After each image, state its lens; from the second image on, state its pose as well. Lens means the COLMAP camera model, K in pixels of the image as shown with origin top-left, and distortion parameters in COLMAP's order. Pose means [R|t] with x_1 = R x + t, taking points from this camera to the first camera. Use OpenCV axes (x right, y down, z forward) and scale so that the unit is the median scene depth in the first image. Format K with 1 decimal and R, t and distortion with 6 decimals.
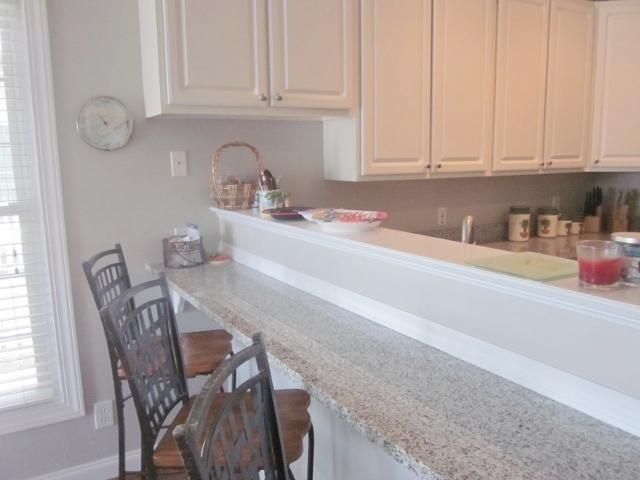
lens RADIAL K [[524.6, 0, 320.0], [0, 524.6, 240.0], [0, 0, 1]] dist [-0.044371, -0.002002]
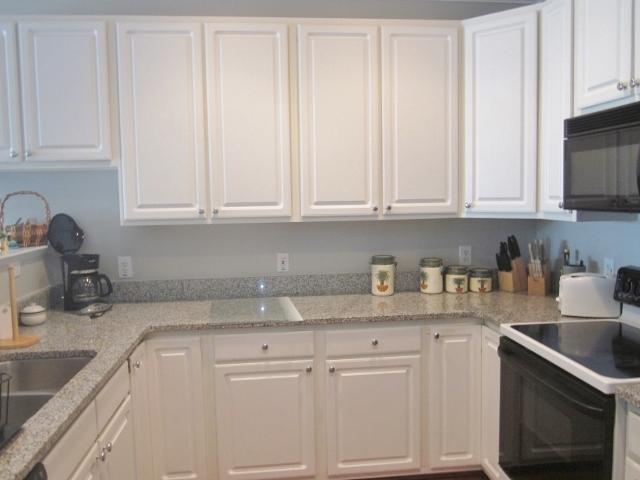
lens RADIAL K [[524.6, 0, 320.0], [0, 524.6, 240.0], [0, 0, 1]] dist [-0.044371, -0.002002]
pose [[0.913971, 0.034350, -0.404322, 0.687946], [-0.060473, 0.996814, -0.052012, -0.040790], [0.401247, 0.071988, 0.913137, 0.150625]]
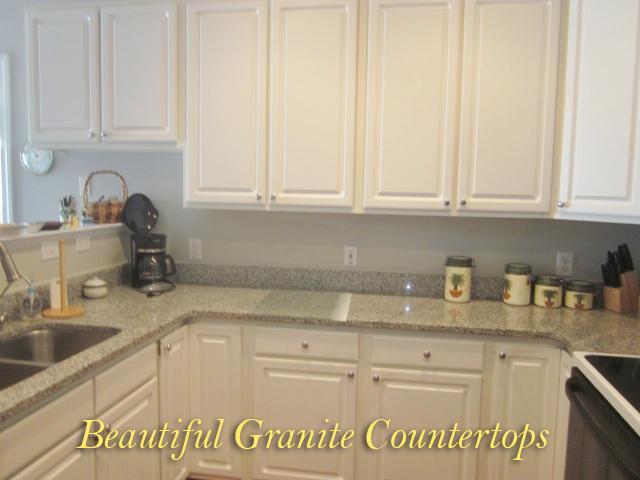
lens RADIAL K [[524.6, 0, 320.0], [0, 524.6, 240.0], [0, 0, 1]] dist [-0.044371, -0.002002]
pose [[0.764830, 0.097046, -0.636881, 0.767512], [-0.133933, 0.990941, -0.009843, -0.057461], [0.630157, 0.092828, 0.770899, 0.278581]]
